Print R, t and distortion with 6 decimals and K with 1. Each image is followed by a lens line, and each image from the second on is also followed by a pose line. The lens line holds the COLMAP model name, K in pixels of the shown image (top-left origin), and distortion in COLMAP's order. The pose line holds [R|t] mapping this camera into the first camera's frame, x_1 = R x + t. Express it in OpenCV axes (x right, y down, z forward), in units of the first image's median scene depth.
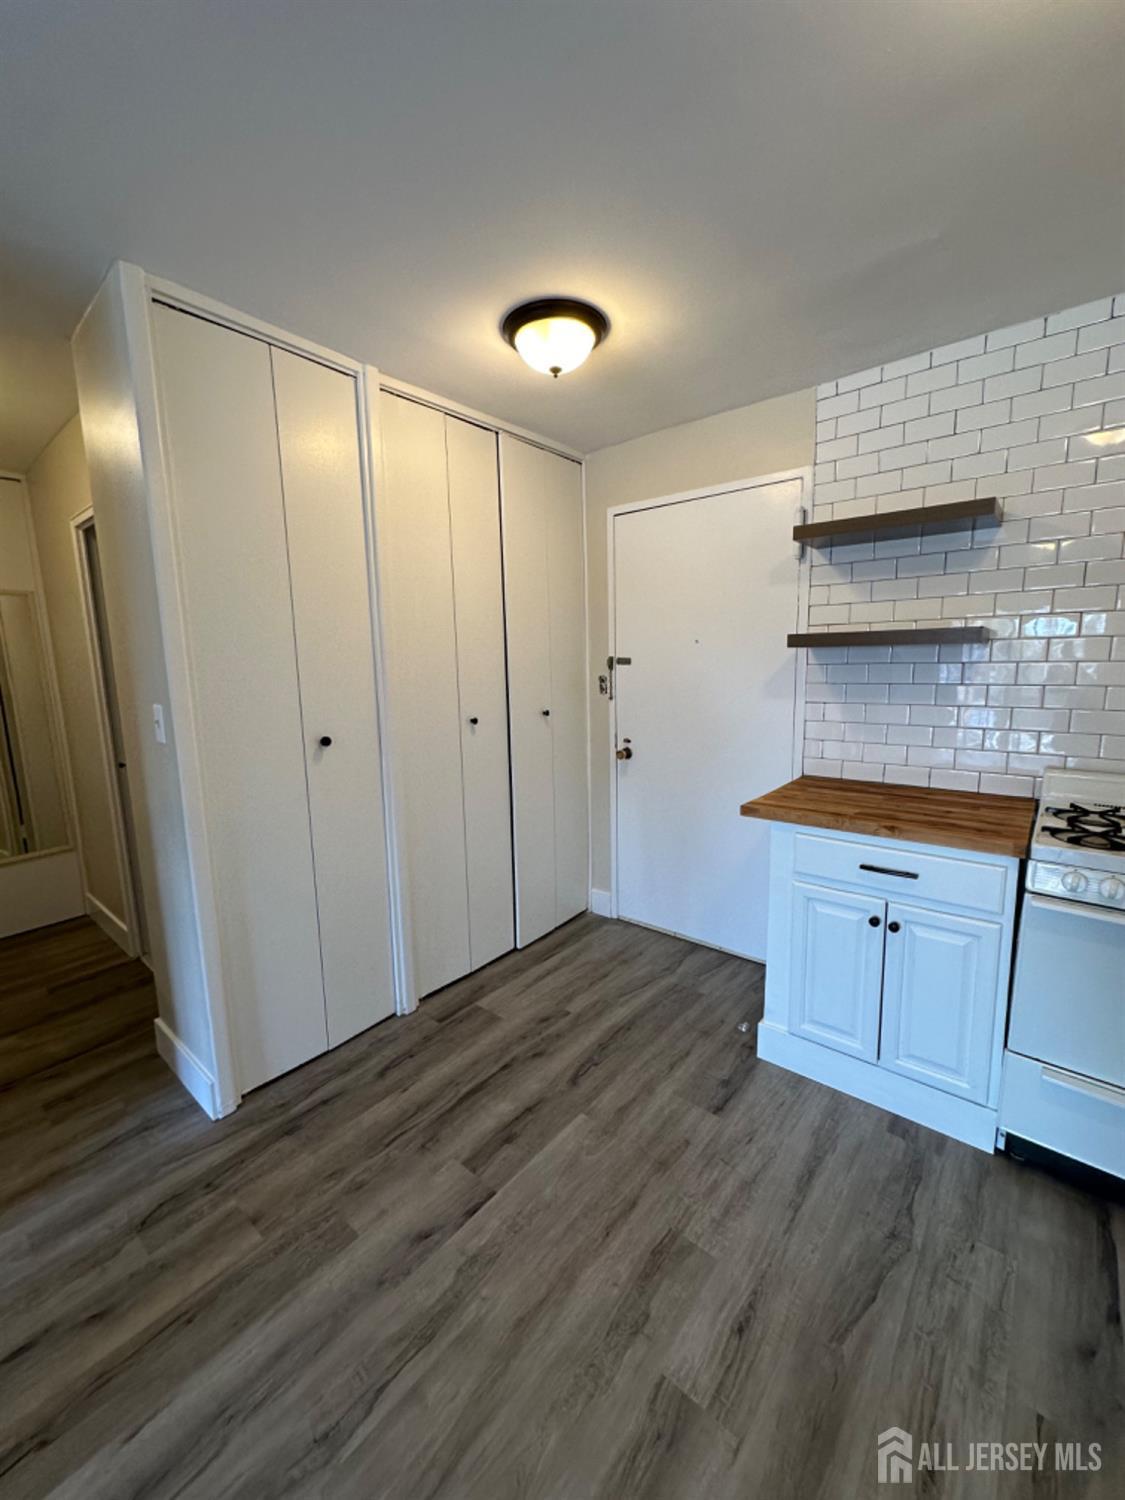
lens RADIAL K [[598.1, 0, 563.7], [0, 598.1, 749.1], [0, 0, 1]] dist [-0.002645, 0.000036]
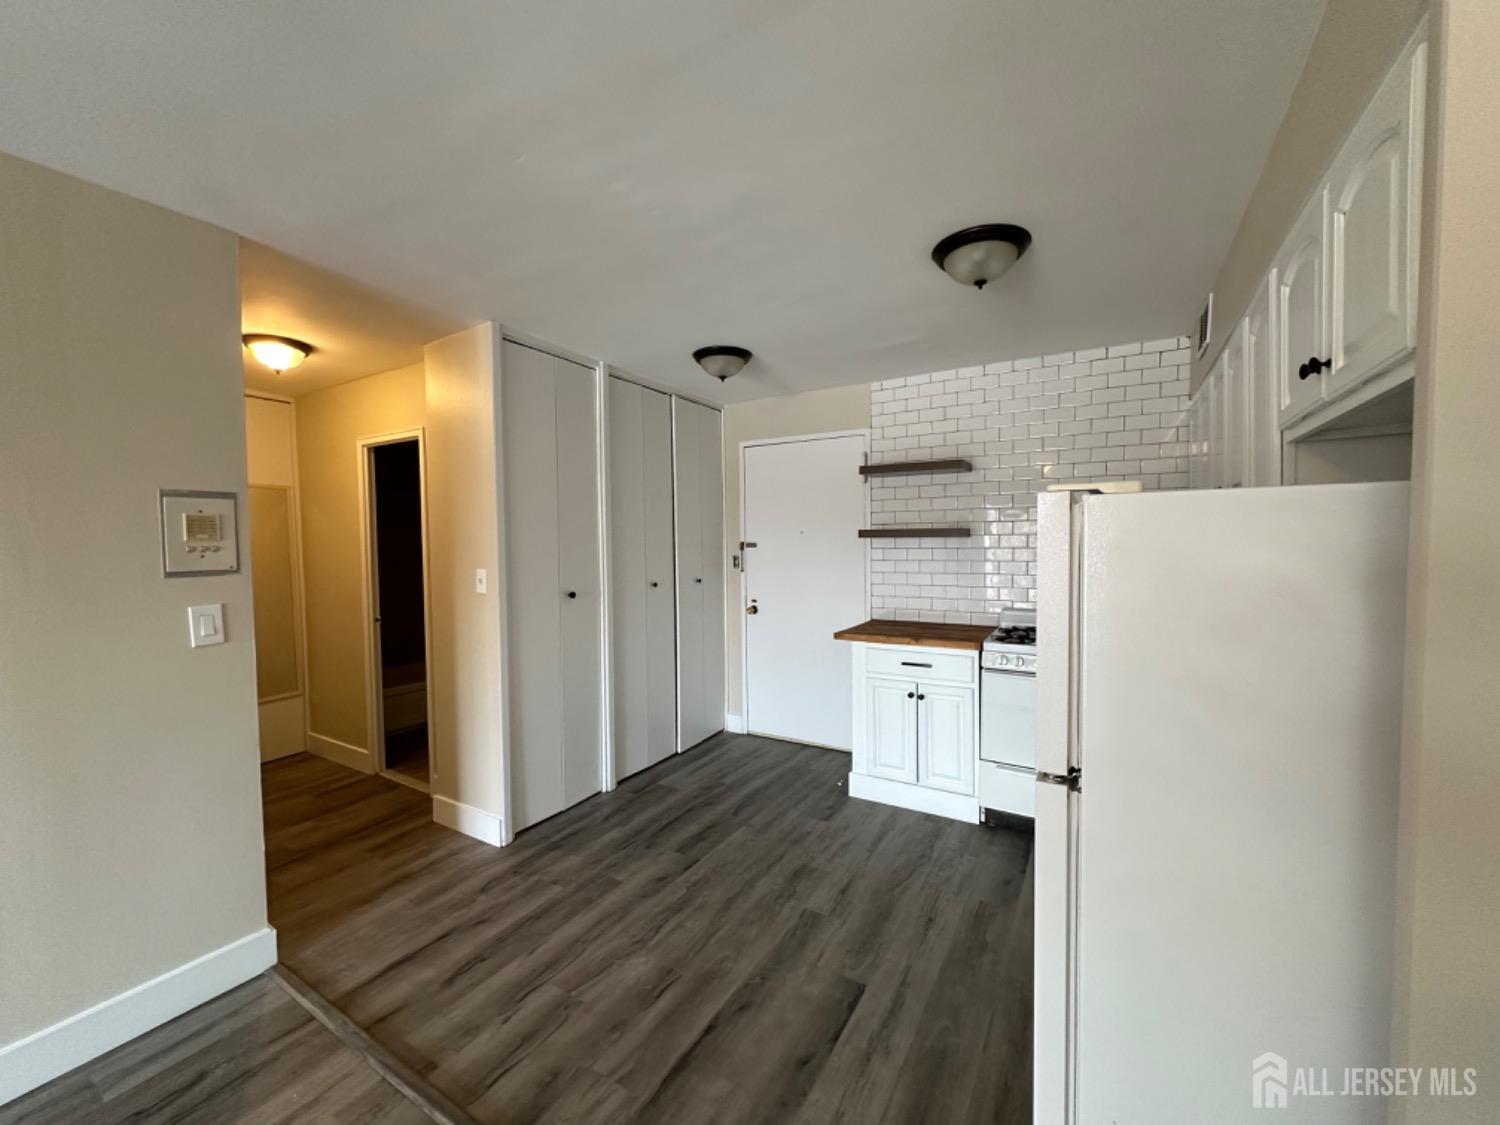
lens RADIAL K [[598.1, 0, 750.0], [0, 598.1, 562.5], [0, 0, 1]] dist [-0.002645, 0.000036]
pose [[0.987517, 0.004863, 0.157439, -0.206342], [0.013442, 0.993276, -0.114990, 0.094973], [-0.156939, 0.115671, 0.980811, -0.643085]]
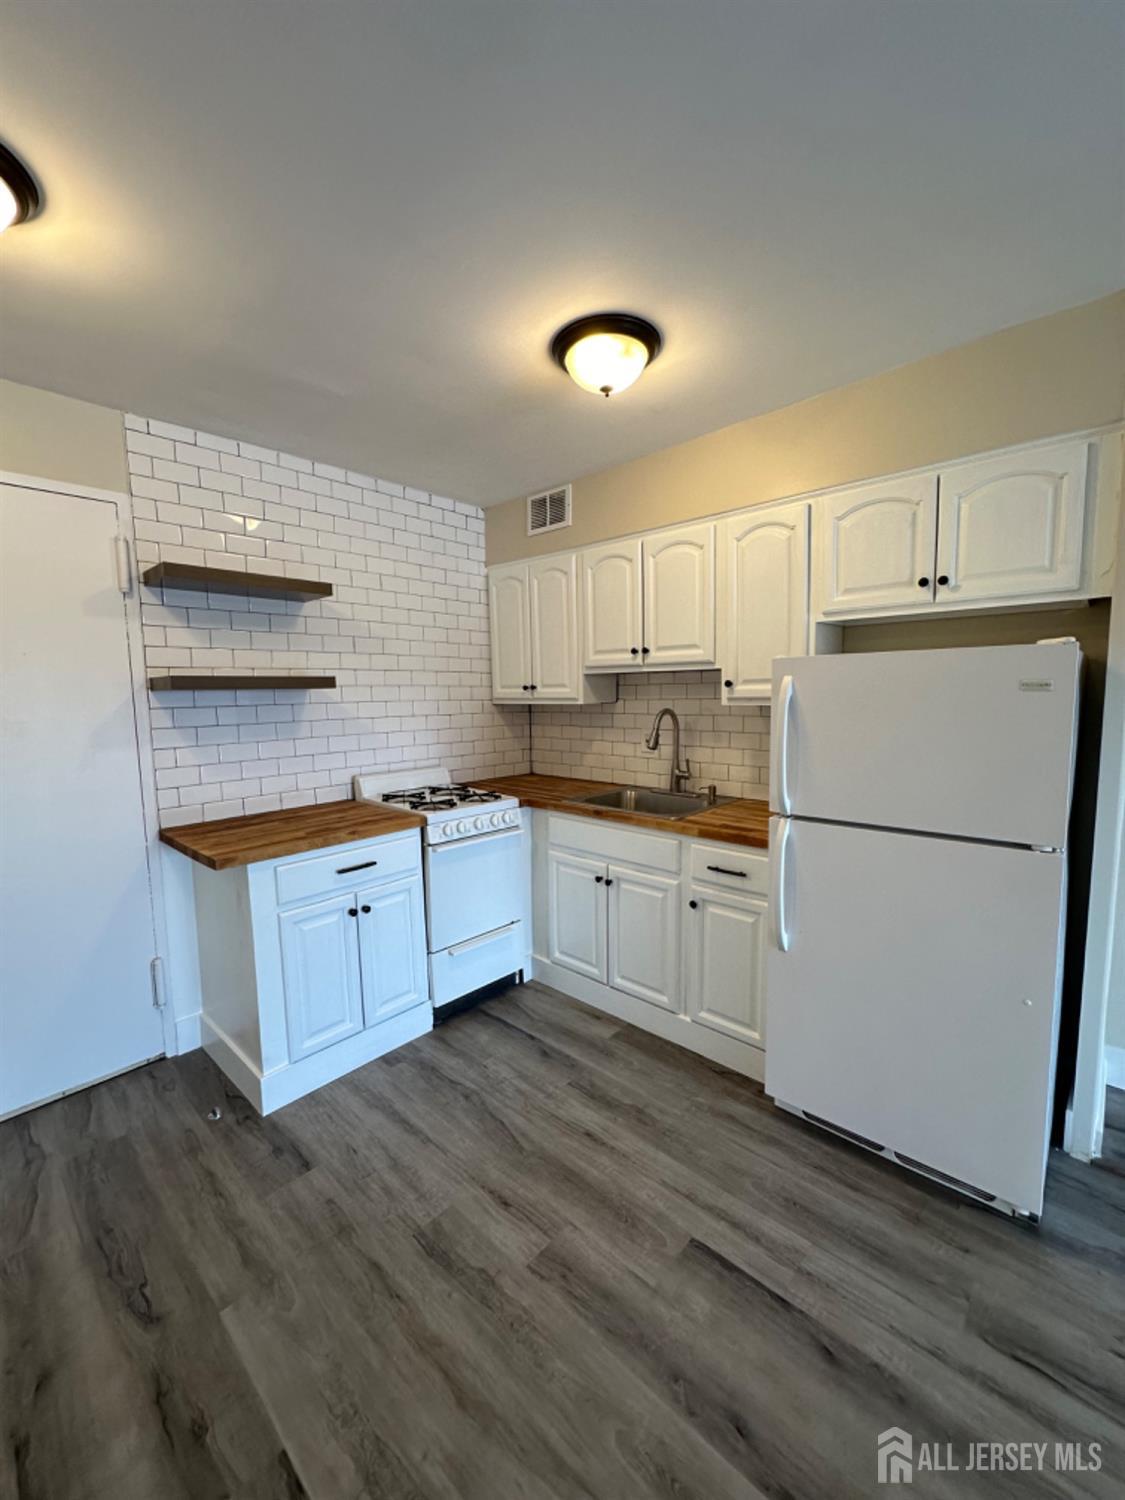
lens RADIAL K [[598.1, 0, 563.7], [0, 598.1, 749.1], [0, 0, 1]] dist [-0.002645, 0.000036]
pose [[0.048197, -0.079186, 0.995694, -0.621551], [0.165038, 0.983782, 0.070250, -0.052457], [-0.985109, 0.160942, 0.060484, 0.427923]]
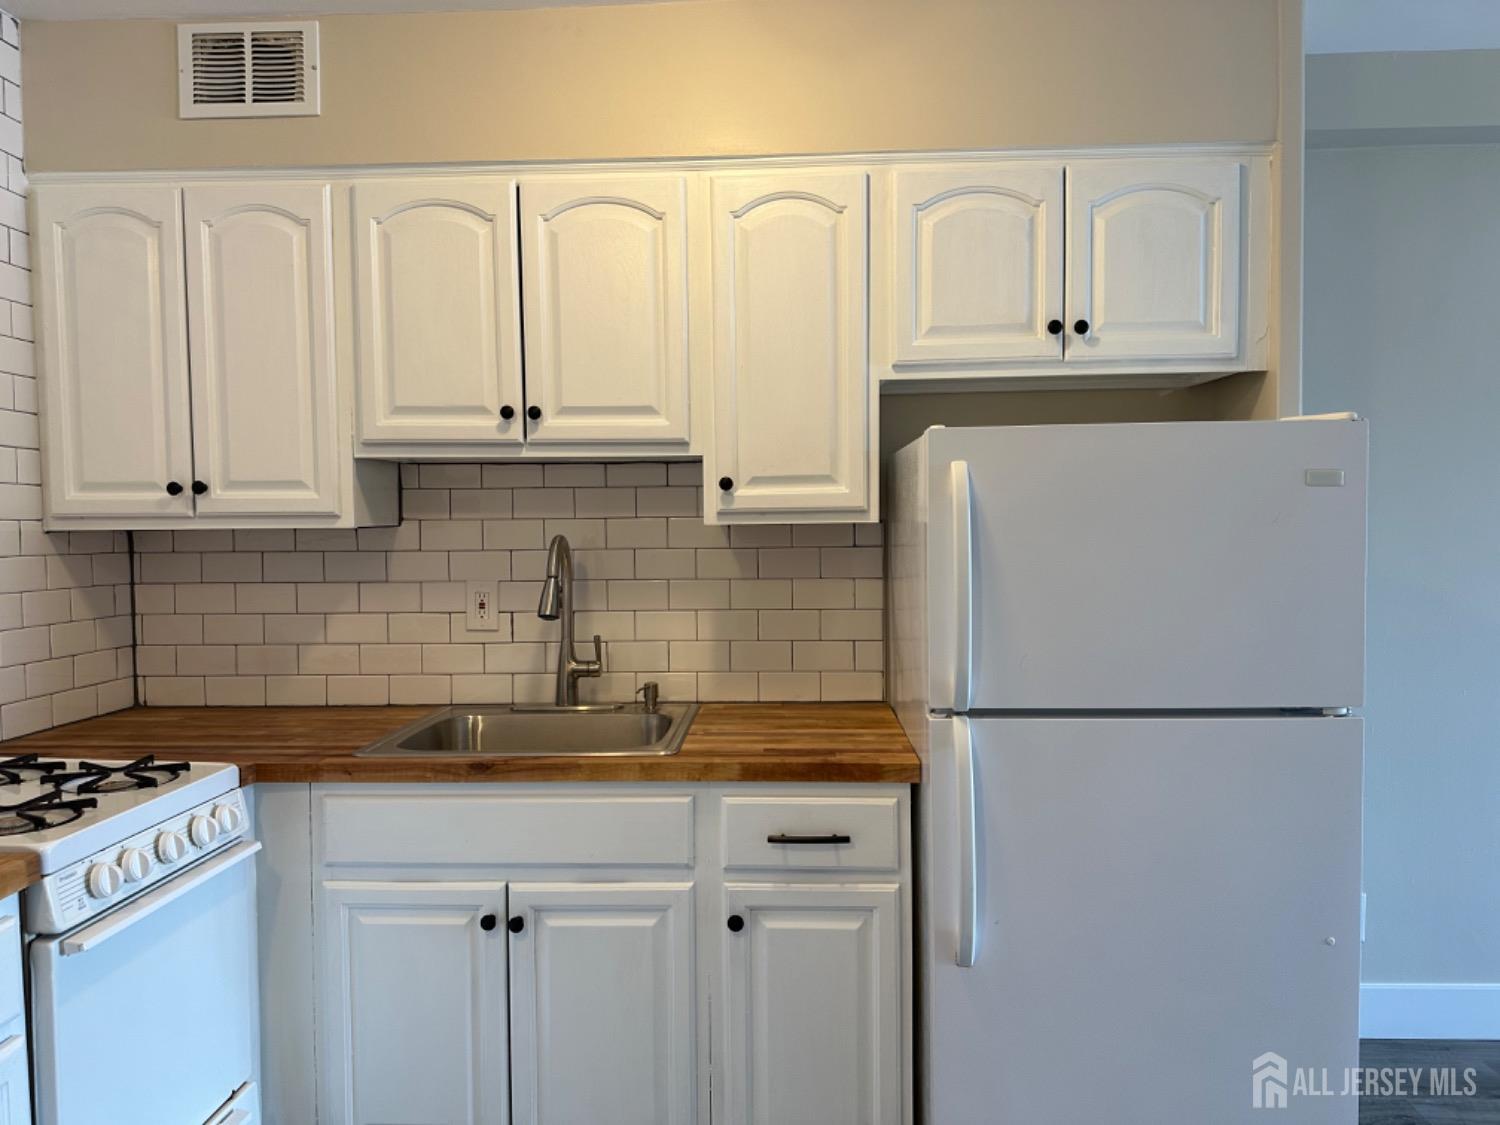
lens RADIAL K [[1056.5, 0, 750.0], [0, 1056.5, 562.5], [0, 0, 1]] dist [0.074043, -0.091673]
pose [[-0.611513, -0.004050, 0.791224, -0.277727], [0.141372, 0.983336, 0.114295, -0.086588], [-0.778502, 0.181750, -0.600751, 0.850791]]
